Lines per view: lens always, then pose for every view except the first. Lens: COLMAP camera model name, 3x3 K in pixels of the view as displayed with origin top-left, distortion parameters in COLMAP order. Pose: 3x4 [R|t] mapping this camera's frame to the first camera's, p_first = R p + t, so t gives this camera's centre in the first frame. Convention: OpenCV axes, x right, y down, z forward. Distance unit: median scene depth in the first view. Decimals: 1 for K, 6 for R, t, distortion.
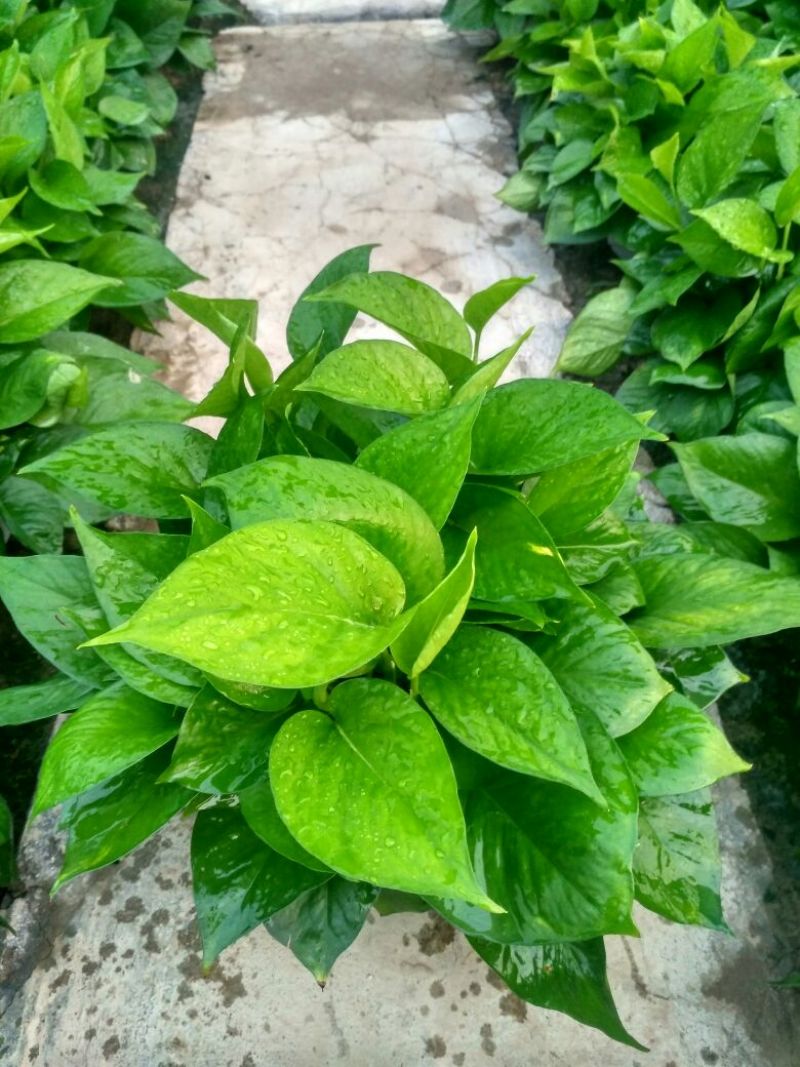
lens RADIAL K [[955.8, 0, 411.5], [0, 955.8, 537.7], [0, 0, 1]] dist [0.069763, -0.204688]
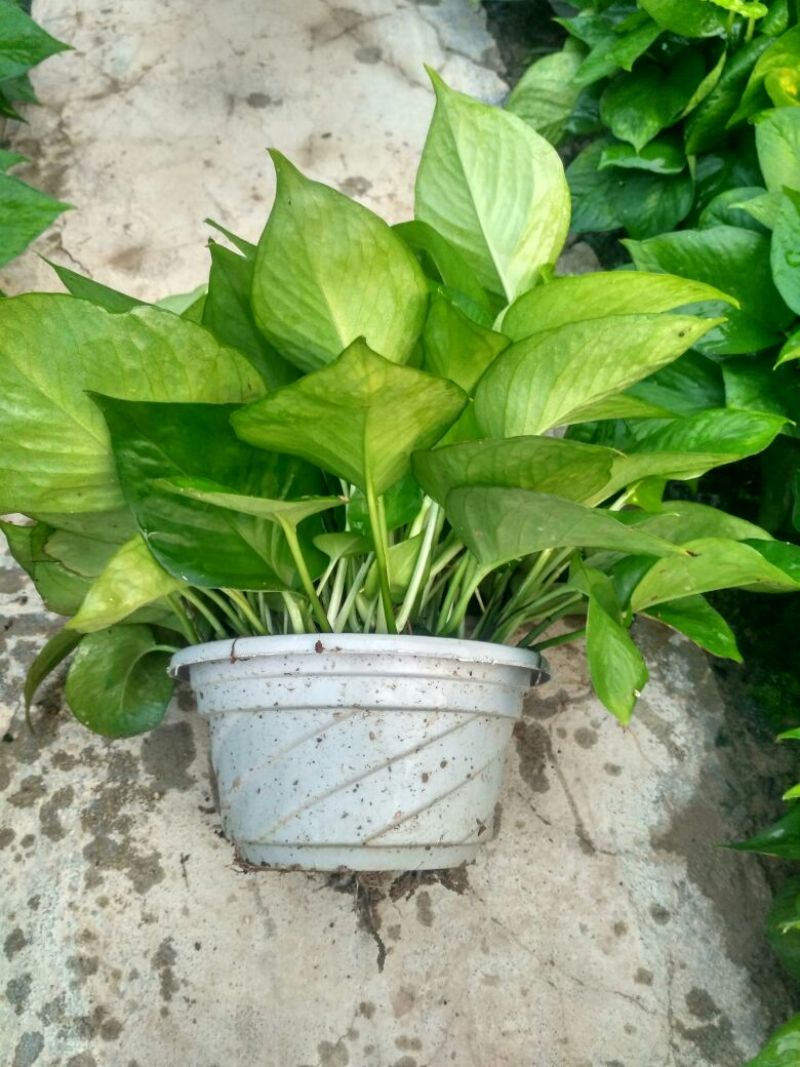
lens RADIAL K [[955.2, 0, 400.0], [0, 955.2, 533.5], [0, 0, 1]] dist [0.080852, -0.209205]
pose [[0.998001, -0.037549, 0.050825, 0.018602], [0.026896, 0.980224, 0.196056, -0.018089], [-0.057182, -0.194297, 0.979275, 0.135045]]
